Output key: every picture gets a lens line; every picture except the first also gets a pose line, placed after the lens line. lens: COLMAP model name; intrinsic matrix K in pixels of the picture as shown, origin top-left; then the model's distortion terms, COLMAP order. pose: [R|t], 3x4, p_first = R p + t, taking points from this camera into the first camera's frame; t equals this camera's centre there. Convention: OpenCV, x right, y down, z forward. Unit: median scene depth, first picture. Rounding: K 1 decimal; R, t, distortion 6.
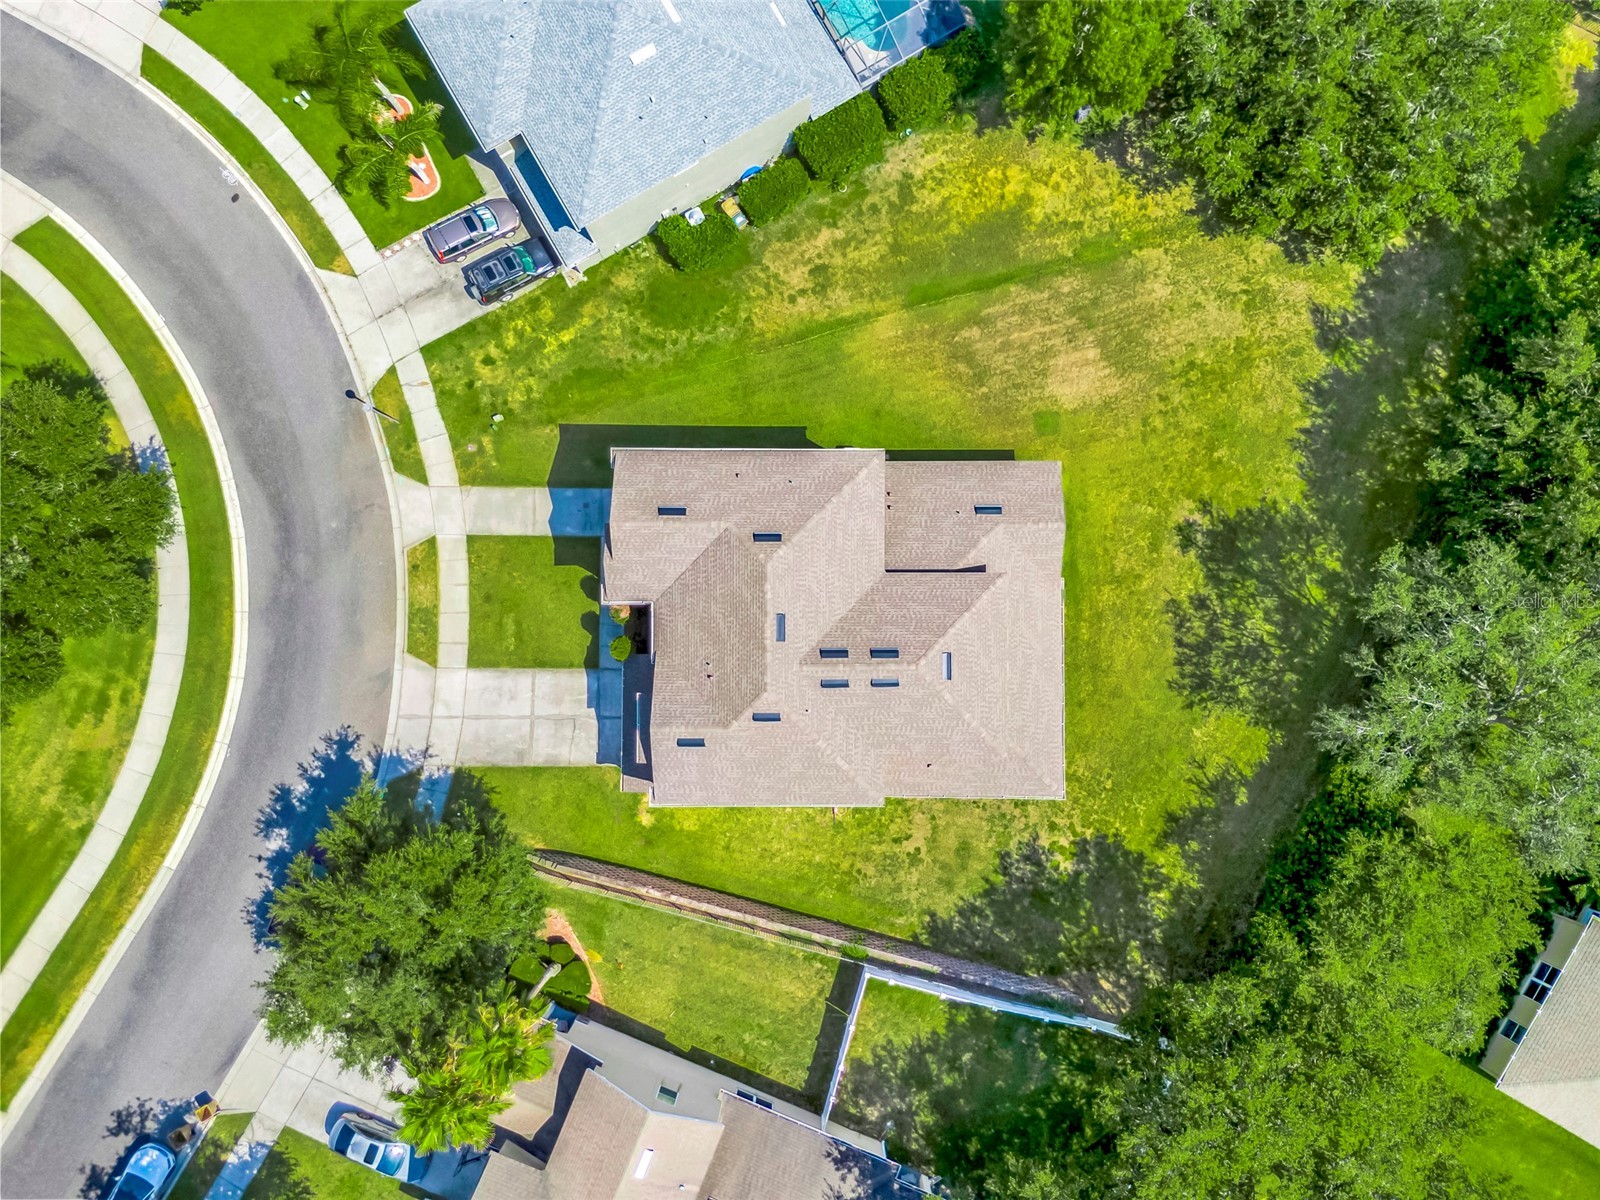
lens RADIAL K [[1154.6, 0, 806.8], [0, 1154.6, 599.2], [0, 0, 1]] dist [0.049381, -0.000464]
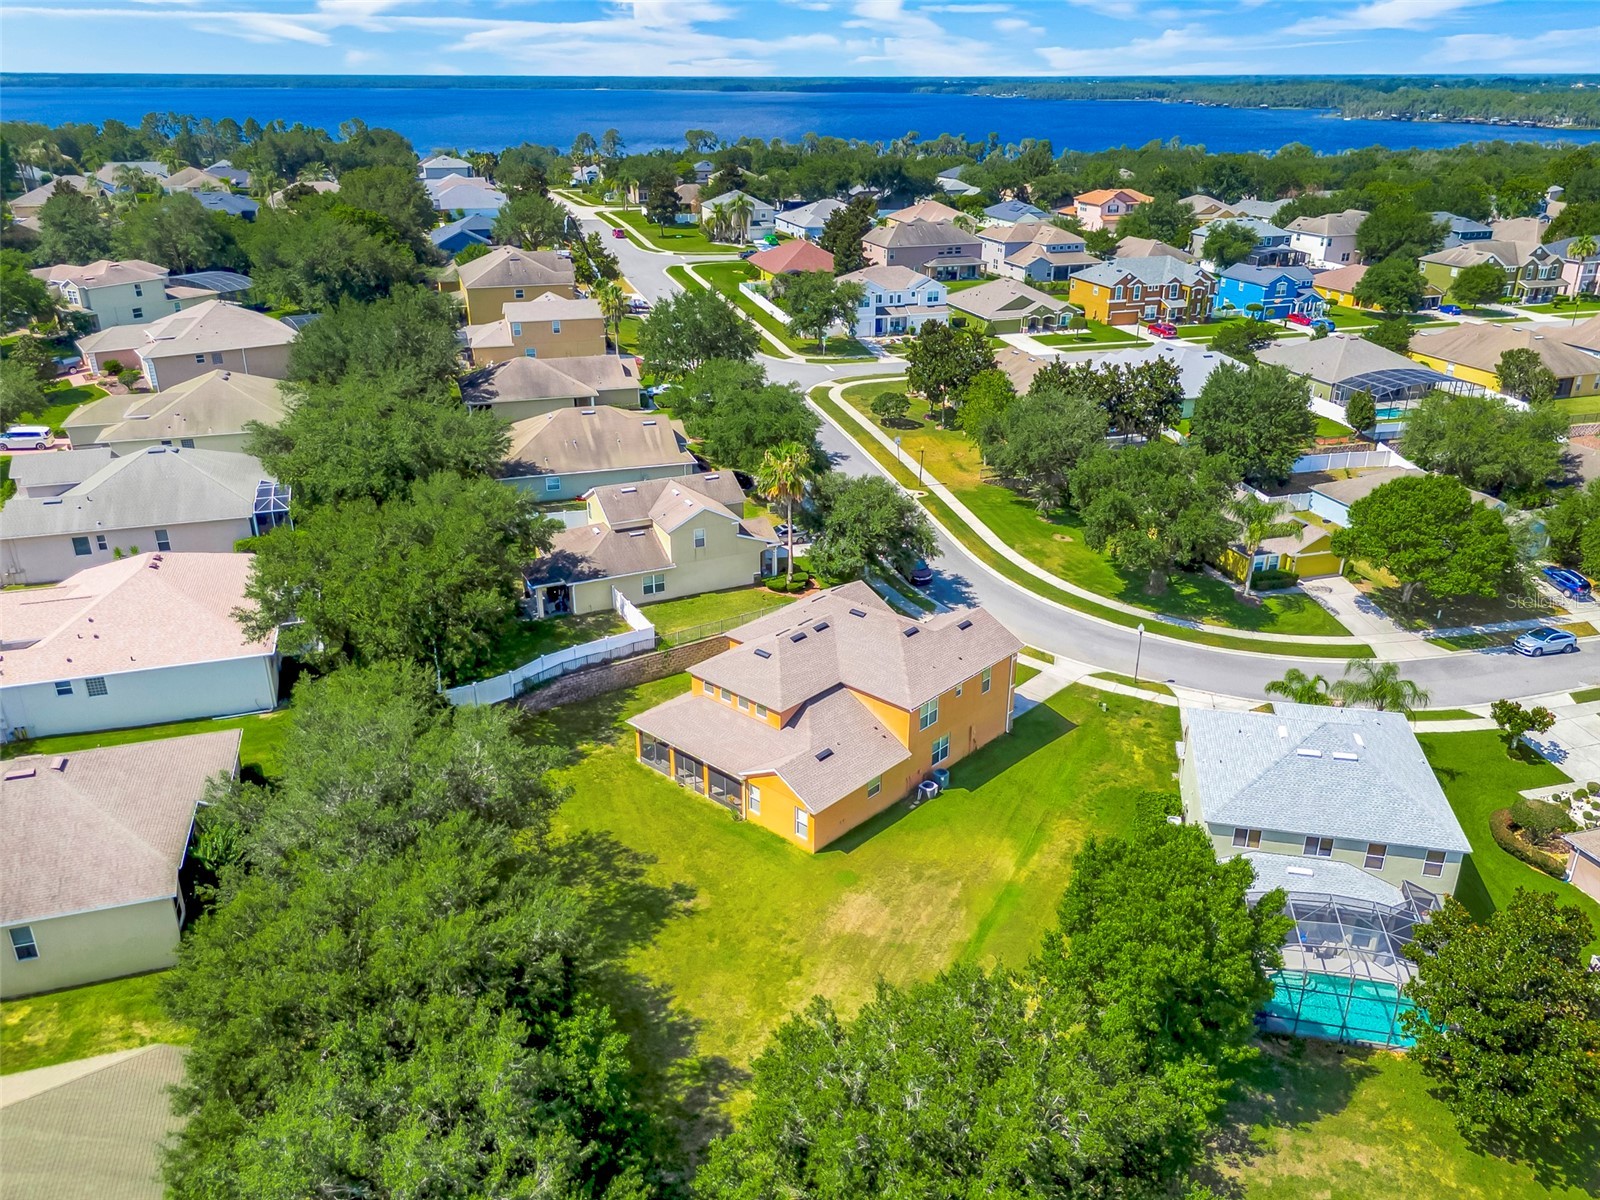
lens RADIAL K [[1154.6, 0, 806.8], [0, 1154.6, 599.2], [0, 0, 1]] dist [0.049381, -0.000464]
pose [[-0.668744, 0.323535, -0.669407, 0.879111], [-0.743039, -0.259386, 0.616938, -0.729874], [0.025967, 0.909969, 0.413862, 0.305268]]
